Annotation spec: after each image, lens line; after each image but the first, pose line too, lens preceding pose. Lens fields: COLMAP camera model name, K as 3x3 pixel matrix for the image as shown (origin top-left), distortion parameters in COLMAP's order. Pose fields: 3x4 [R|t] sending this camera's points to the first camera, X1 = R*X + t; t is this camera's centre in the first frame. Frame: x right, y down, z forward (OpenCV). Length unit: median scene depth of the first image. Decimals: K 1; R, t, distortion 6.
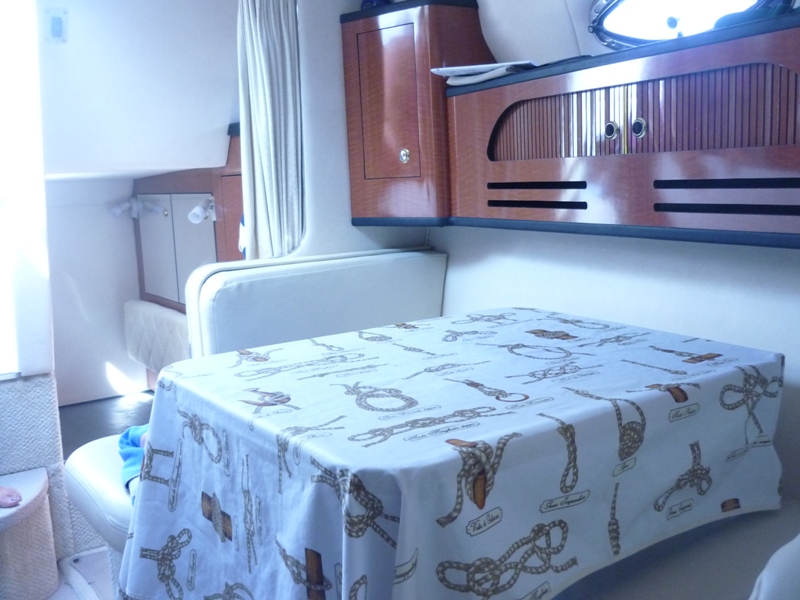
lens RADIAL K [[792.2, 0, 400.0], [0, 792.2, 300.0], [0, 0, 1]] dist [-0.074847, 0.062030]
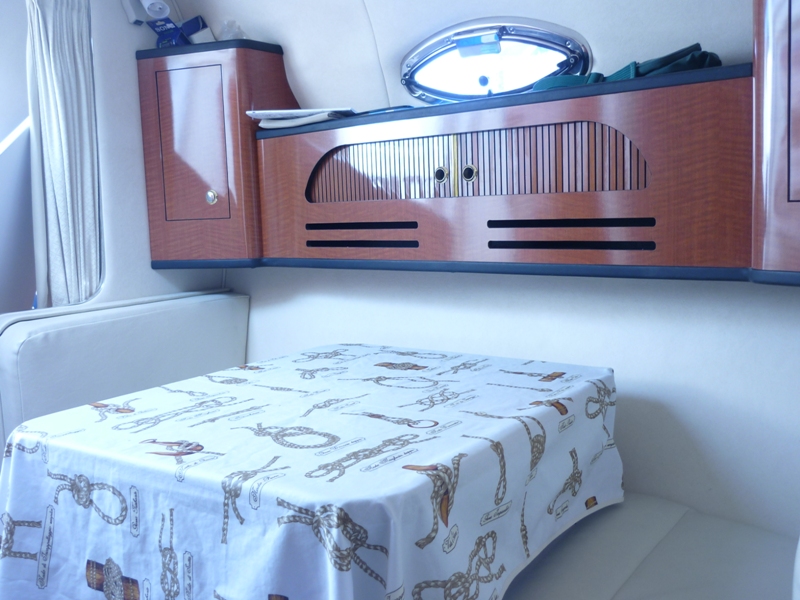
lens RADIAL K [[792.2, 0, 400.0], [0, 792.2, 300.0], [0, 0, 1]] dist [-0.074847, 0.062030]
pose [[0.932123, -0.033050, 0.360630, -0.245470], [0.052291, 0.997674, -0.043724, 0.002225], [-0.358346, 0.059614, 0.931684, 0.012325]]
